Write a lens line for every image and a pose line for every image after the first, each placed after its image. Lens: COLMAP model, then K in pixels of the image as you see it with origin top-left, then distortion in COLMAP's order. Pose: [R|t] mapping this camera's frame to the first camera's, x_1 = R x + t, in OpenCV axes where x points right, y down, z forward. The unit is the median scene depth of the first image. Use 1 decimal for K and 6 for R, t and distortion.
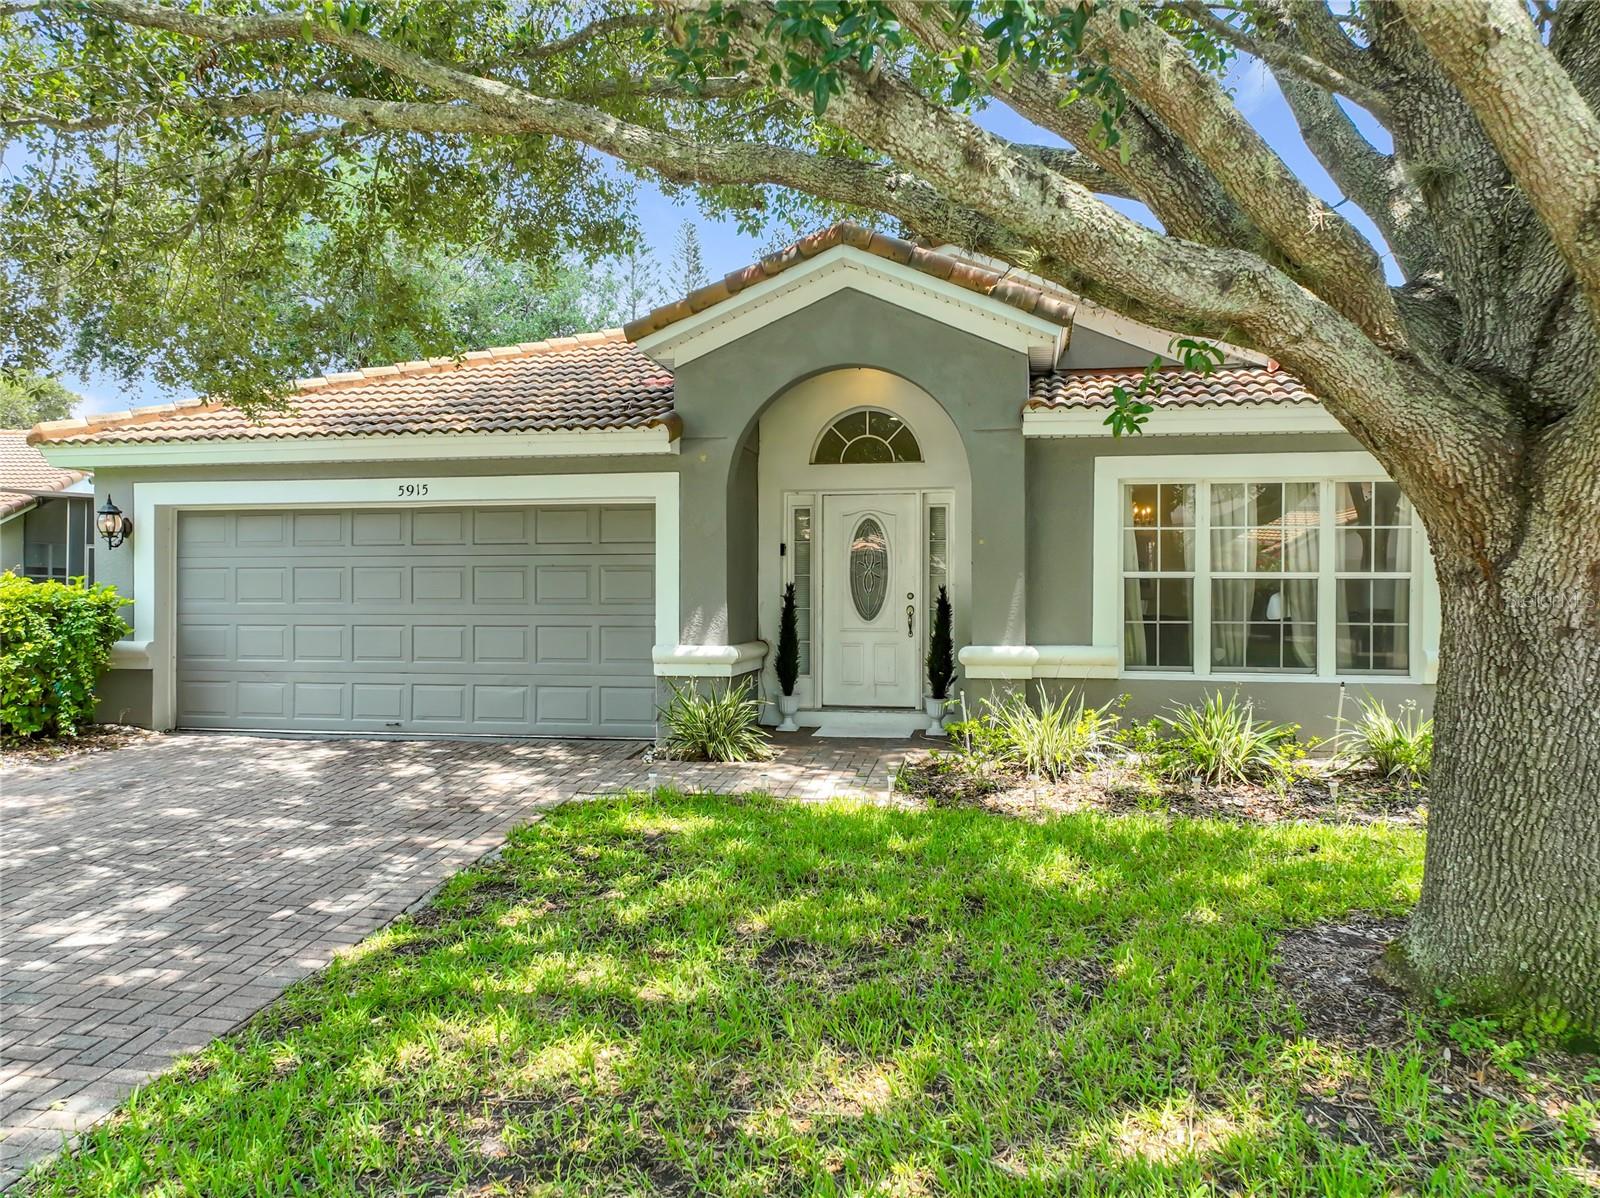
lens RADIAL K [[1118.4, 0, 799.6], [0, 1118.4, 599.1], [0, 0, 1]] dist [-0.006417, 0.023033]
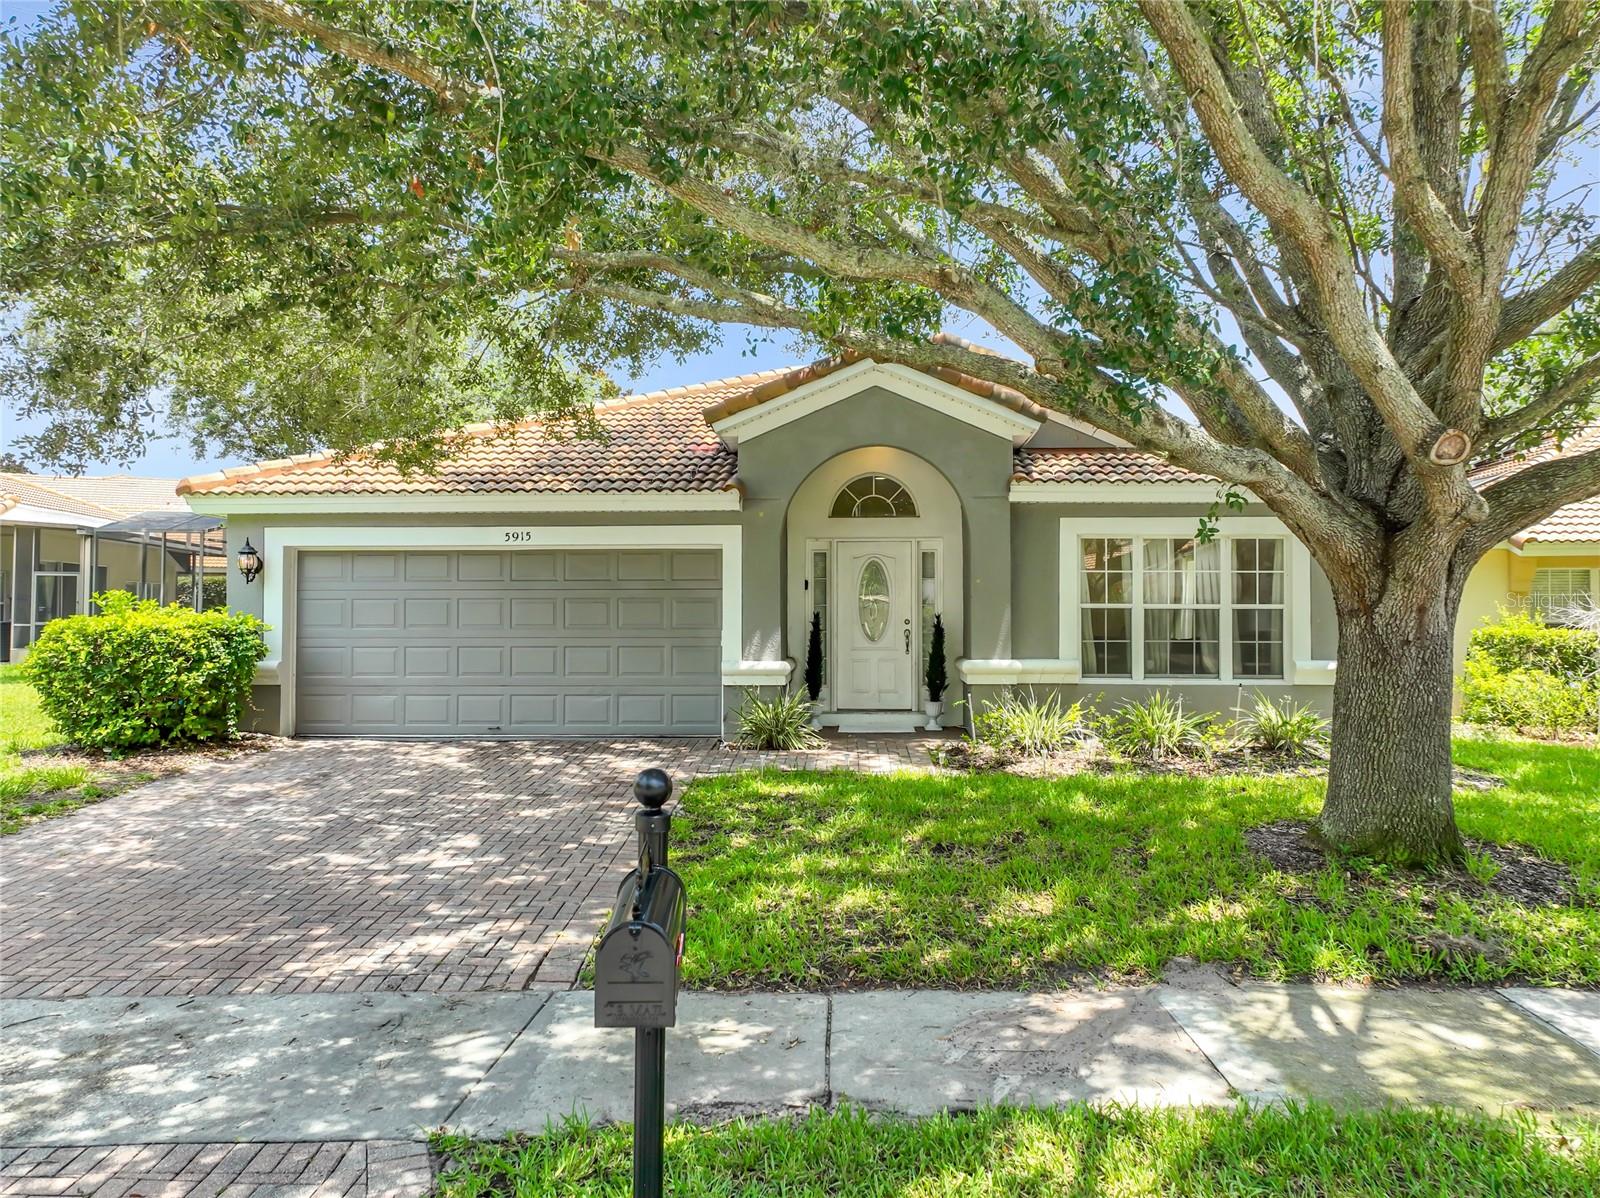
lens RADIAL K [[1103.9, 0, 801.1], [0, 1103.9, 601.4], [0, 0, 1]] dist [-0.004660, 0.022243]
pose [[0.991722, 0.000652, 0.128398, -0.210658], [0.001848, 0.999811, -0.019353, -0.002202], [-0.128386, 0.019430, 0.991534, -0.265406]]
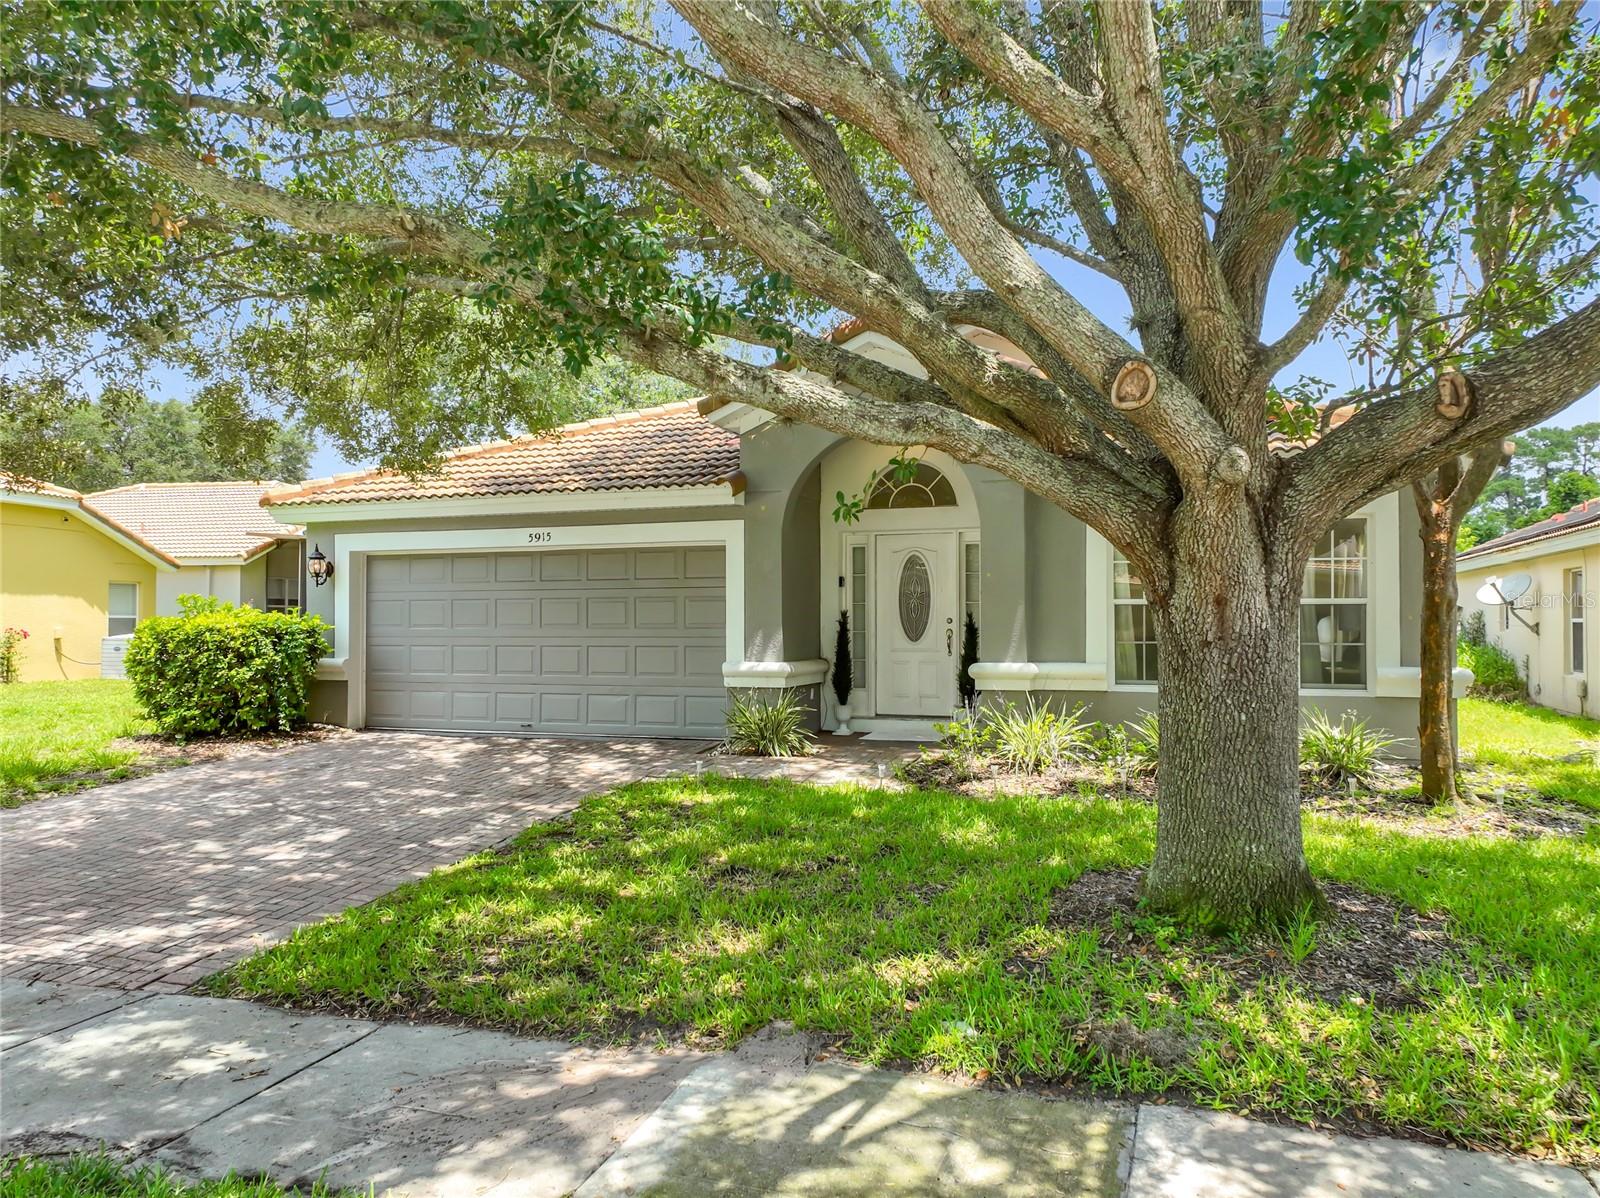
lens RADIAL K [[1106.6, 0, 806.3], [0, 1106.6, 610.7], [0, 0, 1]] dist [0.004157, 0.004436]
pose [[0.987755, -0.004995, -0.155936, 0.152999], [0.003061, 0.999915, -0.012639, 0.001147], [0.155986, 0.012007, 0.987686, -0.187785]]
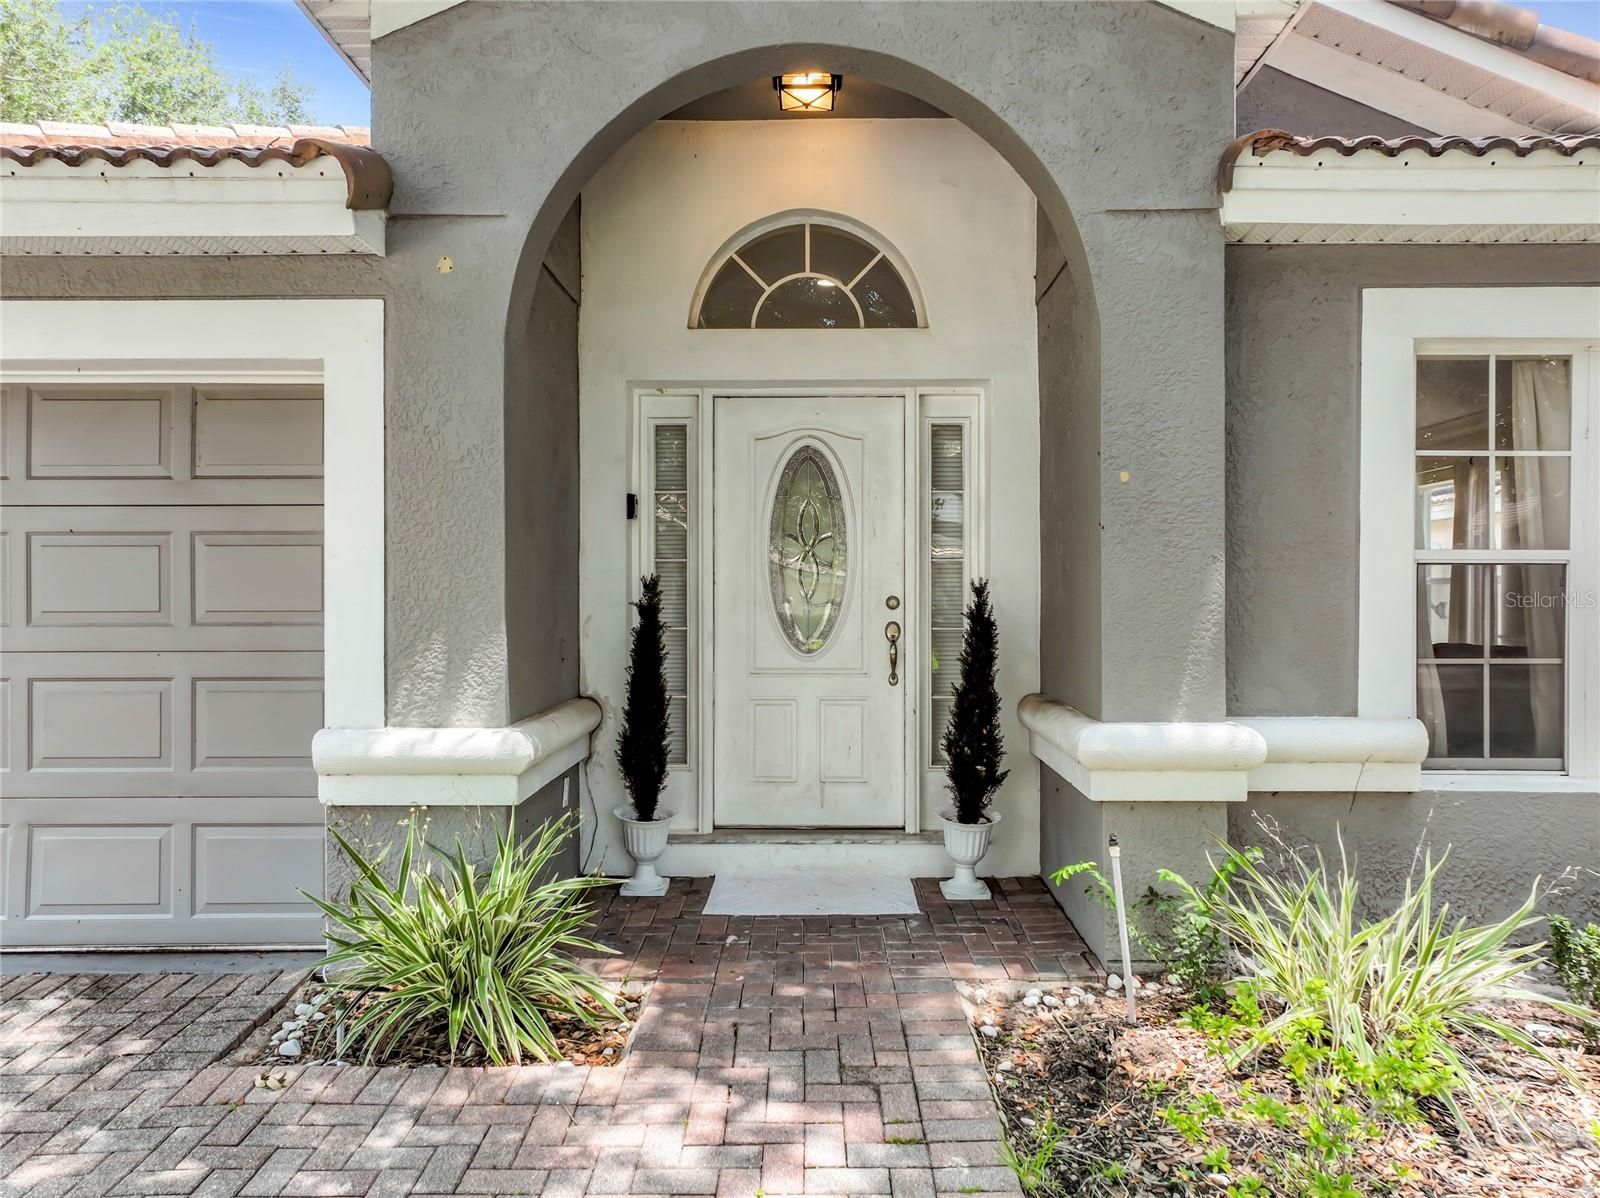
lens RADIAL K [[1151.3, 0, 807.3], [0, 1151.3, 598.0], [0, 0, 1]] dist [0.001138, 0.001500]
pose [[0.985425, -0.002307, 0.170095, -0.029024], [0.002750, 0.999993, -0.002365, -0.004333], [-0.170088, 0.002799, 0.985425, 0.585969]]
